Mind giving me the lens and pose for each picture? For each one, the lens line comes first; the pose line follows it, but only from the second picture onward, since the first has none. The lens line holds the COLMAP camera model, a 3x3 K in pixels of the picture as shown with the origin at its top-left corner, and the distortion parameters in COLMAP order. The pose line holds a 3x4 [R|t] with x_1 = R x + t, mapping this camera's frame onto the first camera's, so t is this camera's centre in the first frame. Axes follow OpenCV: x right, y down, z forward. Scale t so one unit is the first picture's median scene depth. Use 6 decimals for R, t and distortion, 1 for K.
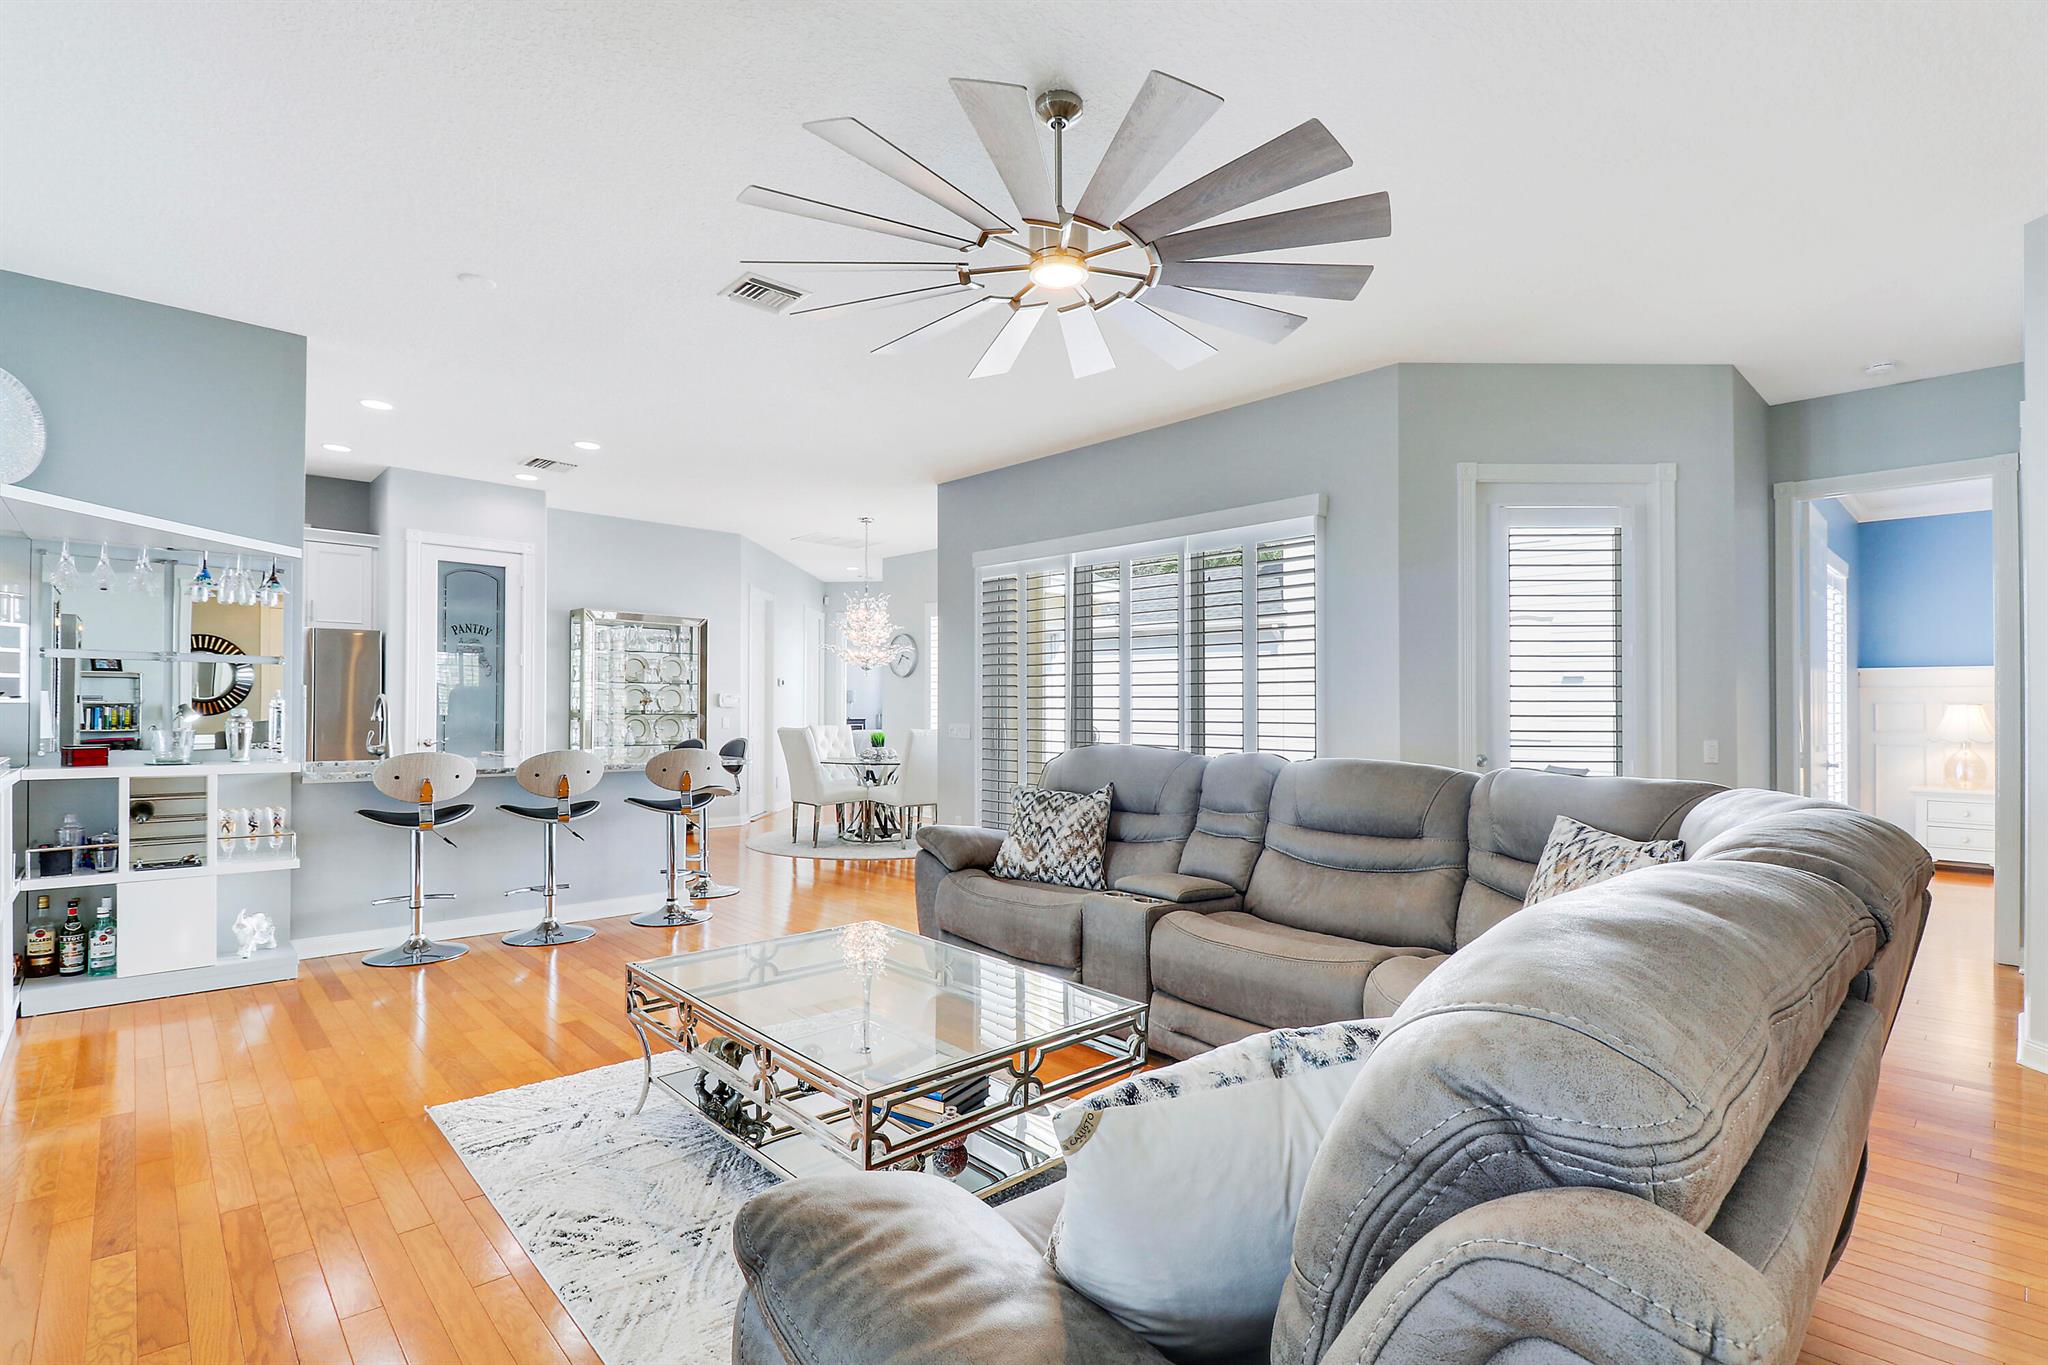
lens RADIAL K [[949.0, 0, 1035.7], [0, 949.0, 695.9], [0, 0, 1]] dist [-0.012727, -0.003187]
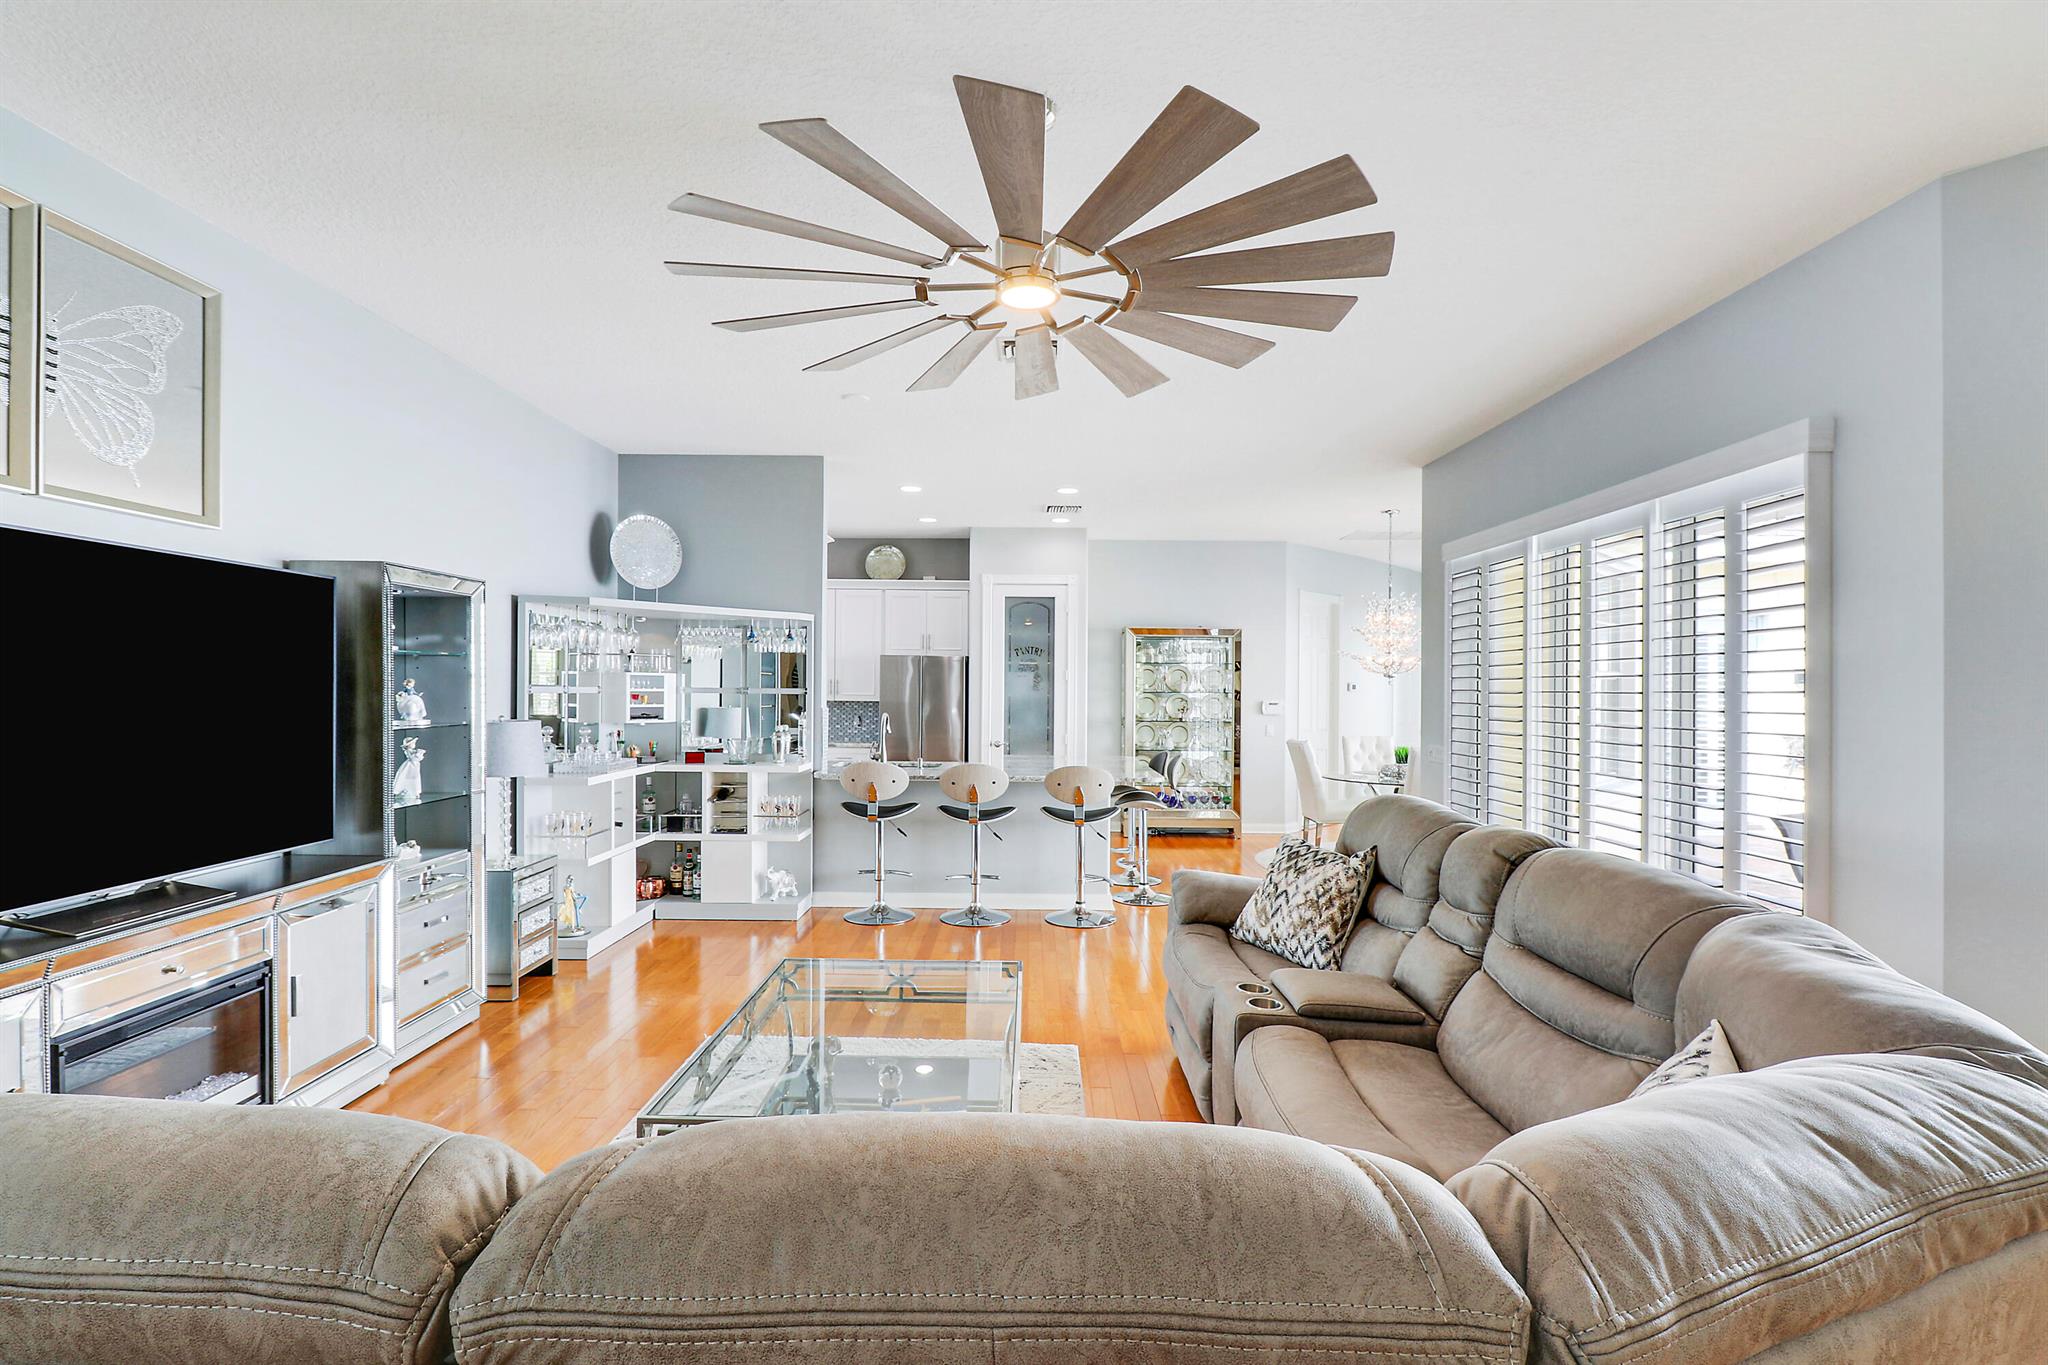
lens RADIAL K [[949.0, 0, 1027.9], [0, 949.0, 676.7], [0, 0, 1]] dist [-0.012727, -0.003187]
pose [[0.715065, -0.010647, -0.698977, 0.444846], [0.005921, 0.999940, -0.009174, -0.046933], [0.699033, 0.002421, 0.715085, 0.231039]]
